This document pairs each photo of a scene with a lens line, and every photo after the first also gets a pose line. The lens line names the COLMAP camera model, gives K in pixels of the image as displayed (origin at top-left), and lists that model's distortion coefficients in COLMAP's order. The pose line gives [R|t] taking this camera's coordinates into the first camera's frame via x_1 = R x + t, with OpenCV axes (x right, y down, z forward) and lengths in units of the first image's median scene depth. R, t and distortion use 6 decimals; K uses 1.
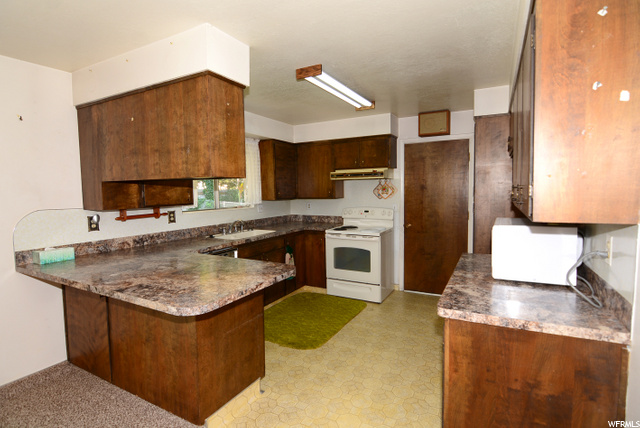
lens RADIAL K [[316.1, 0, 320.0], [0, 316.1, 214.0], [0, 0, 1]] dist [-0.017474, -0.000838]
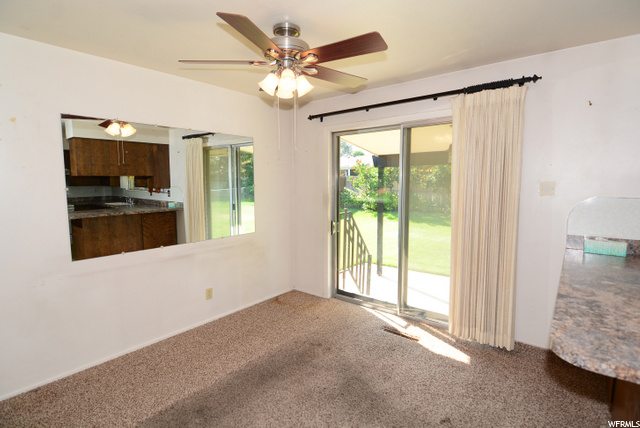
lens RADIAL K [[316.1, 0, 320.0], [0, 316.1, 214.0], [0, 0, 1]] dist [-0.017474, -0.000838]
pose [[-0.181086, 0.113578, -0.976887, 0.143059], [-0.066445, 0.989626, 0.127376, -0.020350], [0.981220, 0.087976, -0.171661, 0.242469]]
